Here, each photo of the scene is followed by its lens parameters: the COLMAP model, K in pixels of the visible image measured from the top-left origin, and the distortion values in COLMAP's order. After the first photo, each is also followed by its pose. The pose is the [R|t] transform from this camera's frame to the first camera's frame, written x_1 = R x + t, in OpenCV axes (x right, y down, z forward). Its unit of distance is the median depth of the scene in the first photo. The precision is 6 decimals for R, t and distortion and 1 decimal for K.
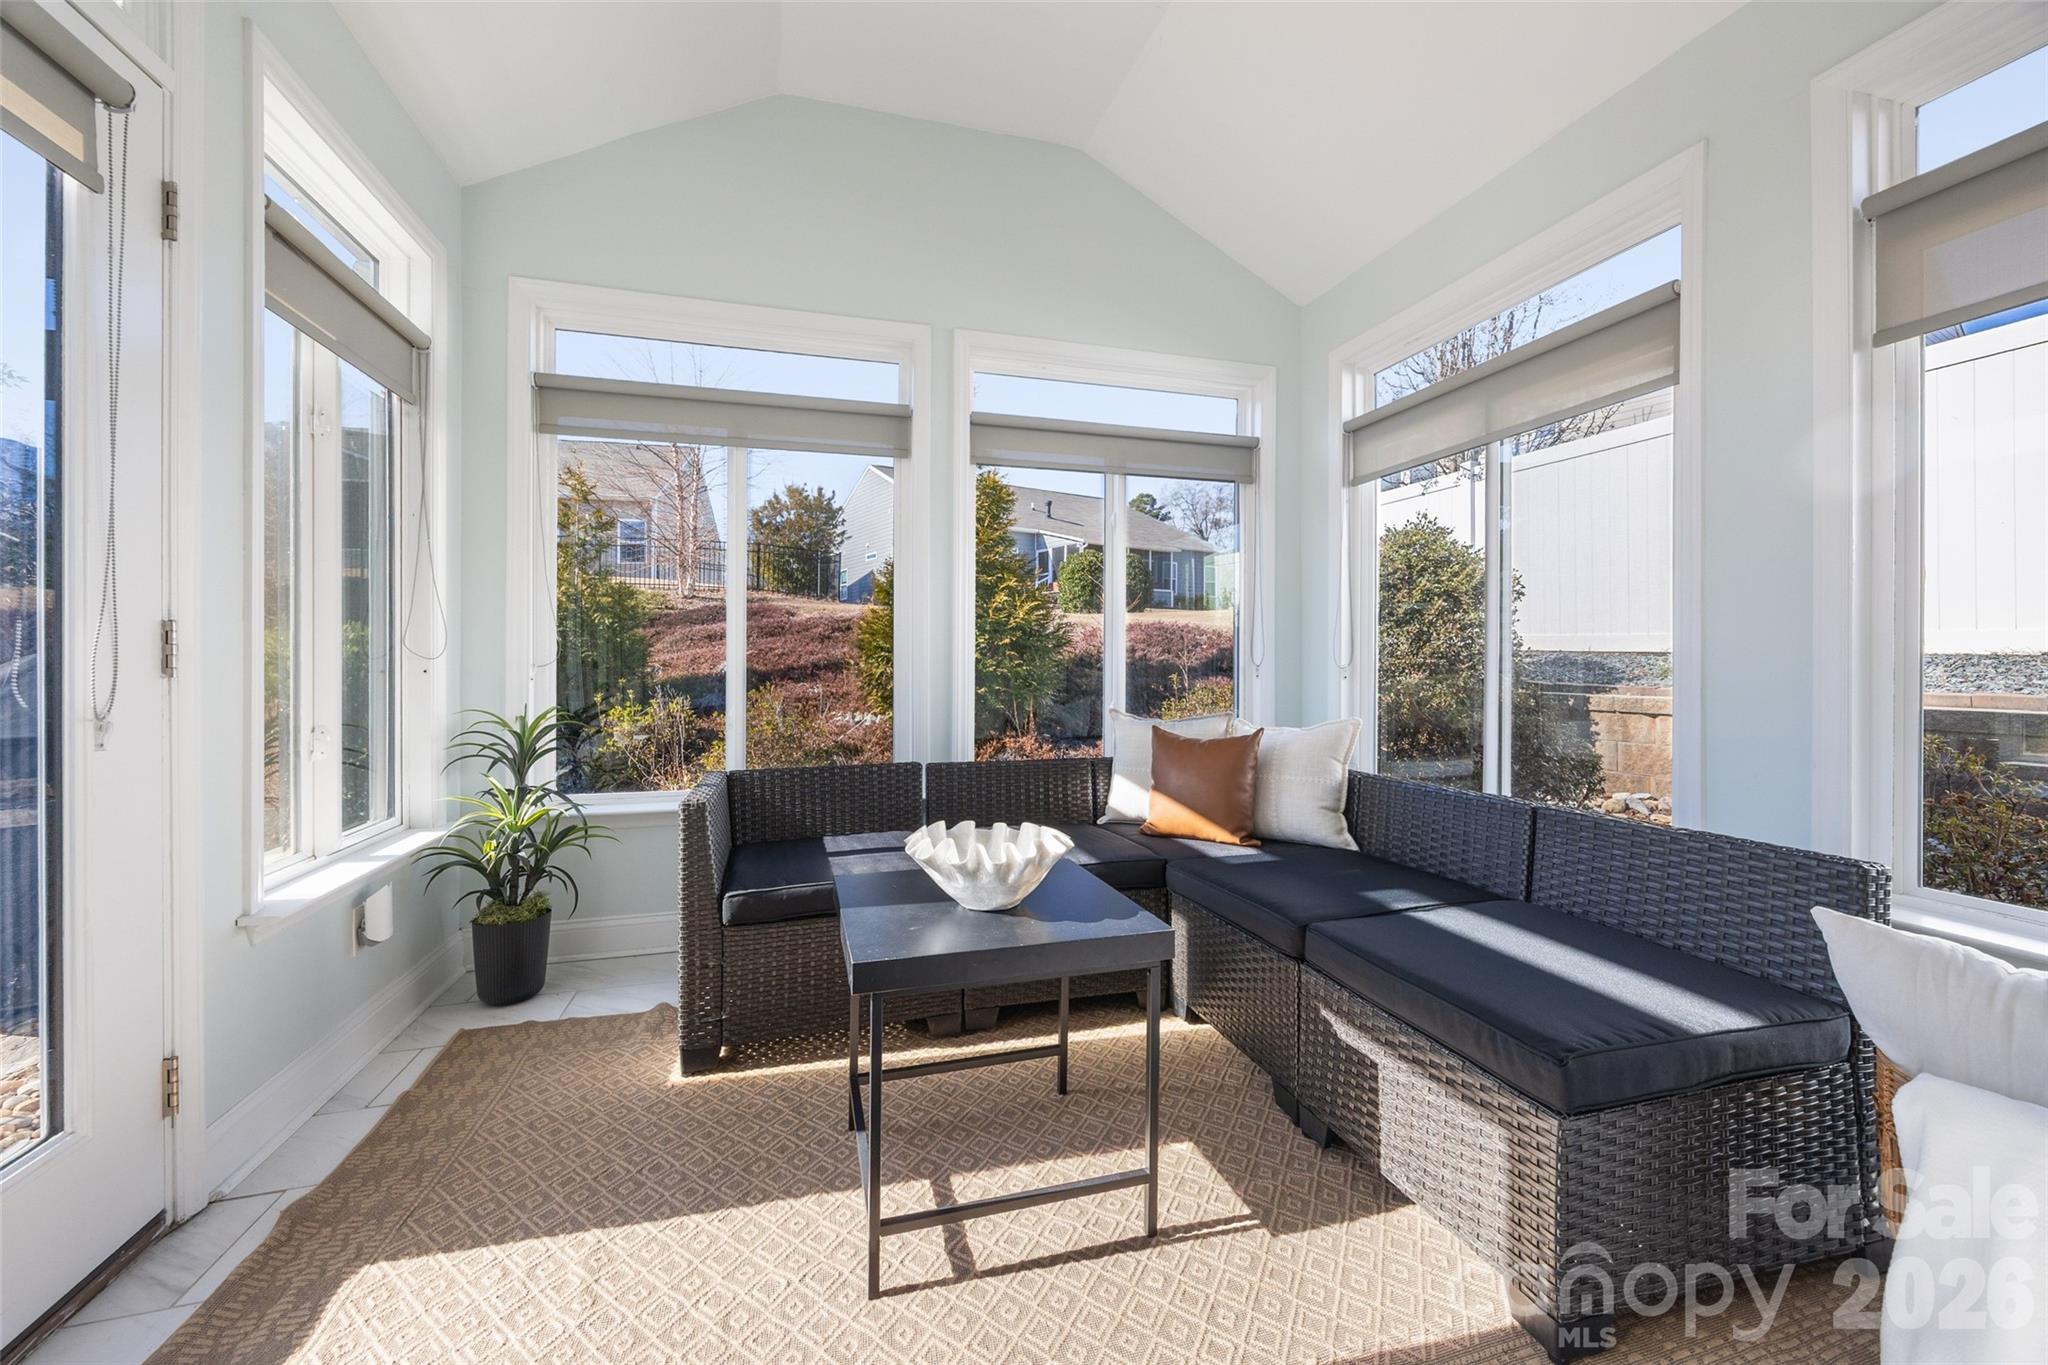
lens RADIAL K [[795.4, 0, 1024.3], [0, 795.4, 659.5], [0, 0, 1]] dist [-0.000652, 0.000002]
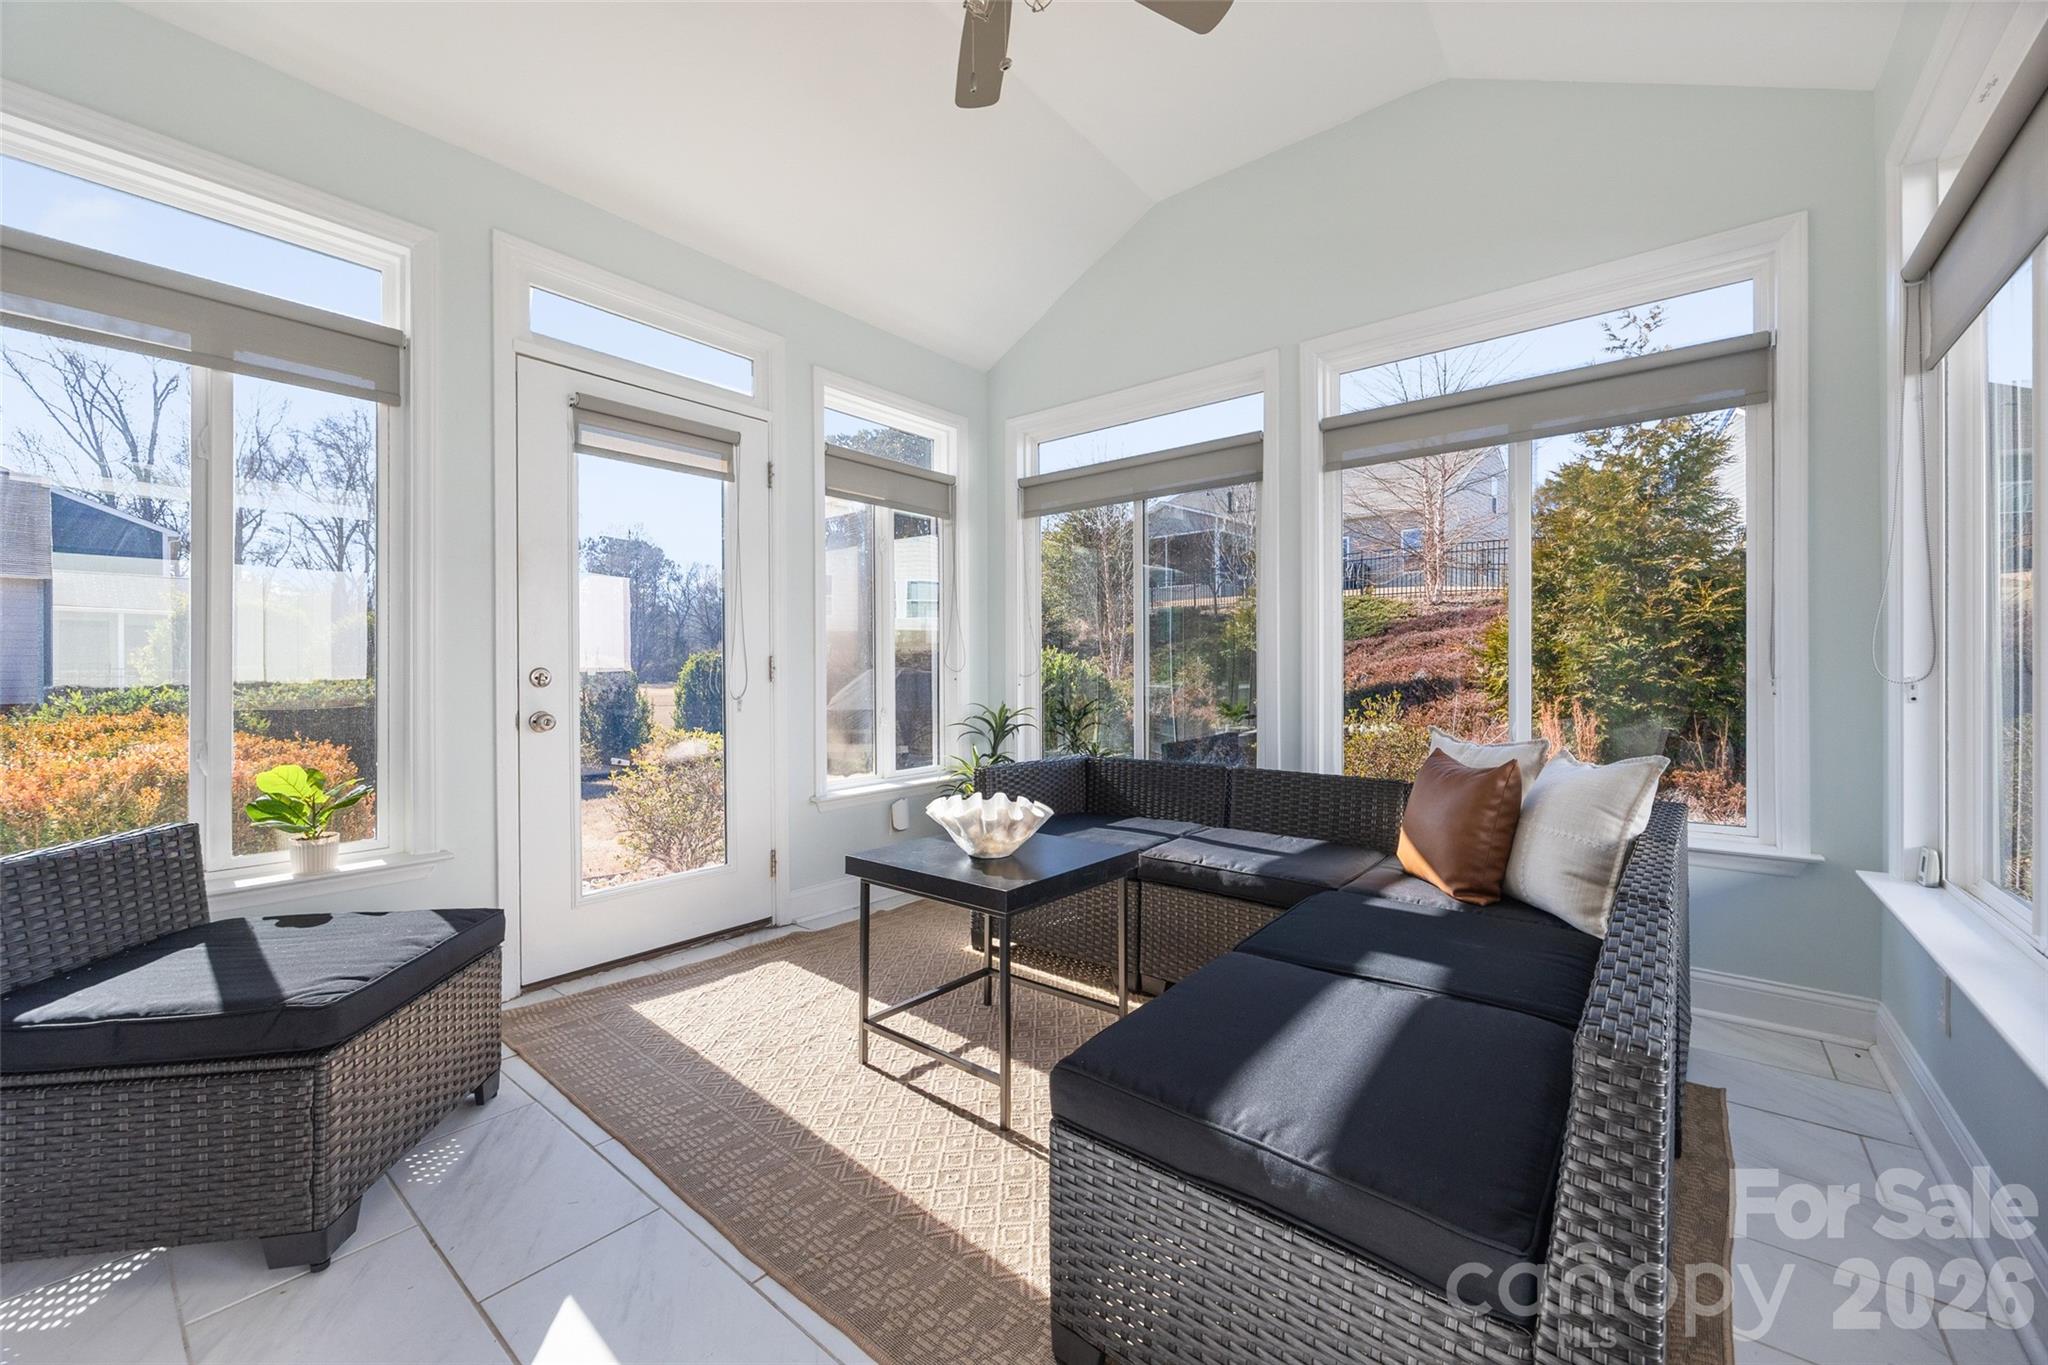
lens RADIAL K [[792.2, 0, 1026.1], [0, 792.2, 674.6], [0, 0, 1]] dist [-0.001091, 0.000263]
pose [[0.576606, 0.001195, -0.817022, 0.958161], [-0.000882, 0.999999, 0.000840, 0.007296], [0.817022, 0.000237, 0.576606, 0.249854]]
